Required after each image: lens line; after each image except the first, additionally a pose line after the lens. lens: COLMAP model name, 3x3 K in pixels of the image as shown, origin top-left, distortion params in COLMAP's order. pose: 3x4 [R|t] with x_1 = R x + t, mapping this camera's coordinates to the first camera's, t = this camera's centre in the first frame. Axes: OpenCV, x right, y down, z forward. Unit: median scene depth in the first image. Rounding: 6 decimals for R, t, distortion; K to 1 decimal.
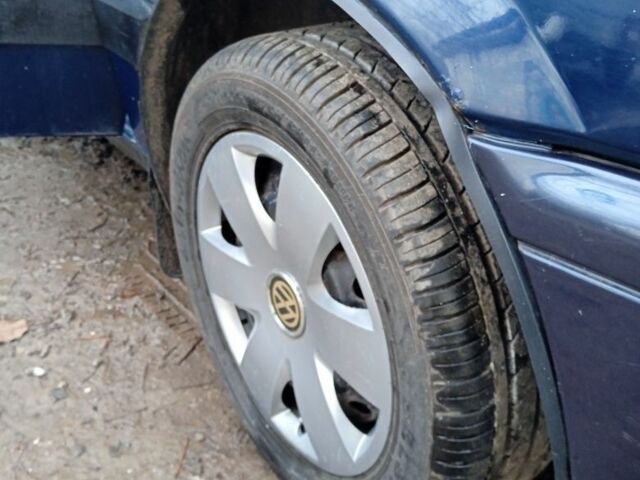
lens RADIAL K [[724.4, 0, 317.4], [0, 724.4, 239.7], [0, 0, 1]] dist [0.128581, -0.216162]
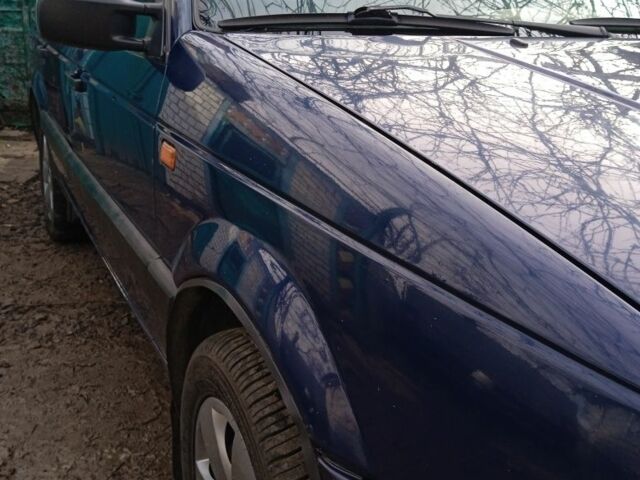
lens RADIAL K [[724.4, 0, 317.4], [0, 724.4, 239.7], [0, 0, 1]] dist [0.128581, -0.216162]
pose [[0.983452, 0.074334, -0.165218, 0.149761], [-0.107914, 0.972870, -0.204644, -0.096661], [0.145524, 0.219087, 0.964792, -0.179720]]
